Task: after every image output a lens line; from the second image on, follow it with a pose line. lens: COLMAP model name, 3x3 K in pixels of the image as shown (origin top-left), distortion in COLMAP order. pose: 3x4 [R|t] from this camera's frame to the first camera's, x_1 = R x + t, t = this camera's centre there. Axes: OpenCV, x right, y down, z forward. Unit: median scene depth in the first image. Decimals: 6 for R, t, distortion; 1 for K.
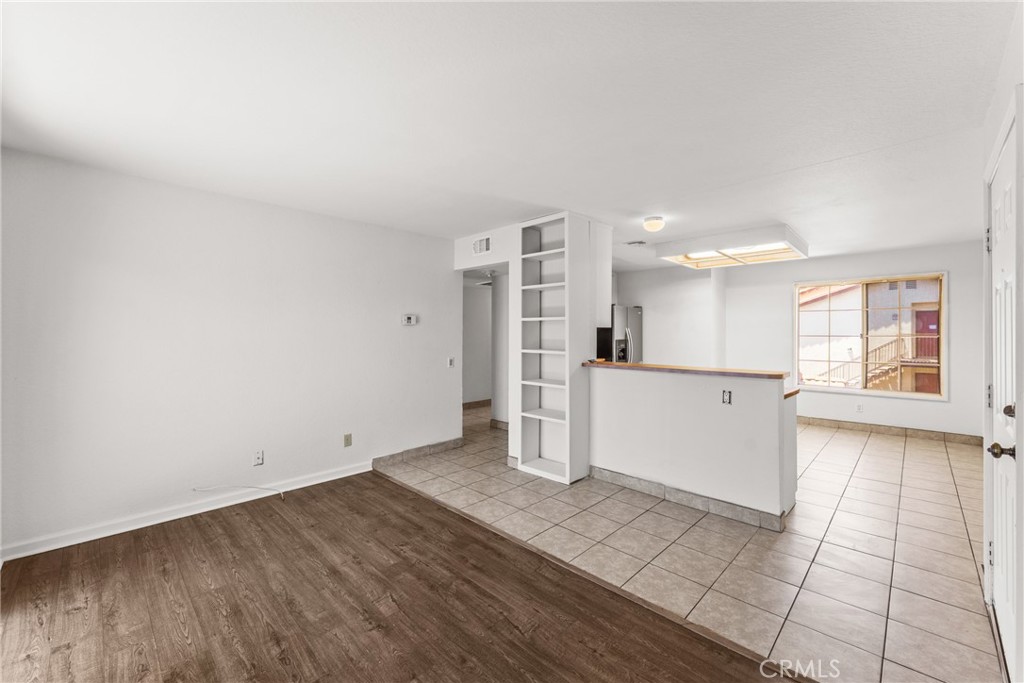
lens RADIAL K [[418.3, 0, 516.1], [0, 418.3, 331.1], [0, 0, 1]] dist [0.001054, -0.000206]
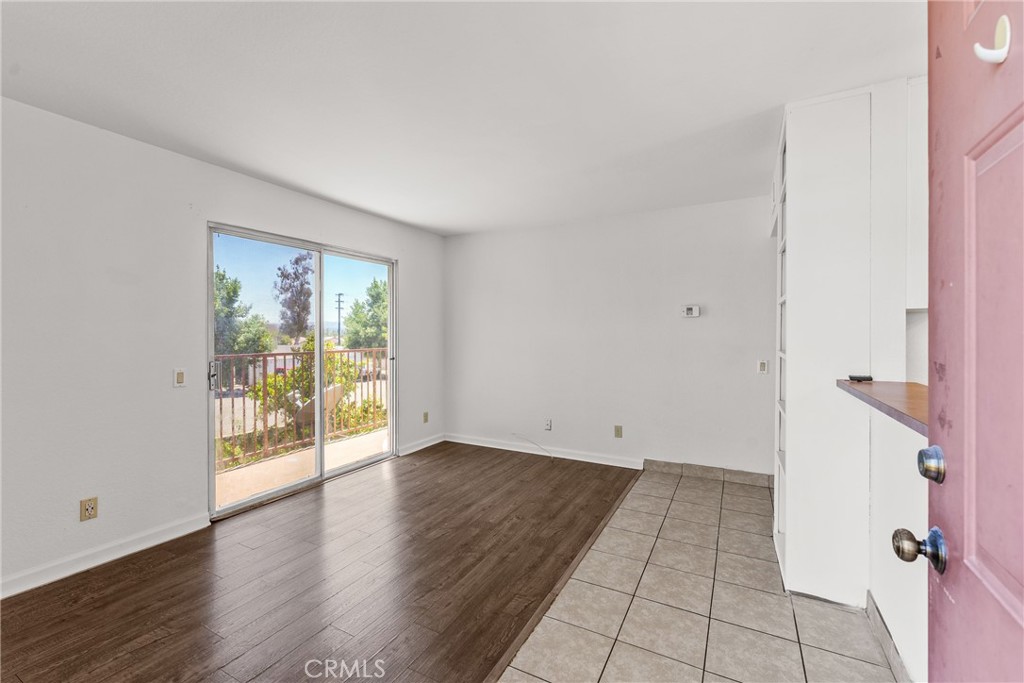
lens RADIAL K [[442.9, 0, 509.0], [0, 442.9, 333.8], [0, 0, 1]] dist [0.008420, -0.000046]
pose [[0.253670, 0.003264, -0.967285, 0.744971], [0.007841, 0.999955, 0.005431, 0.015770], [0.967259, -0.008962, 0.253633, 0.594530]]
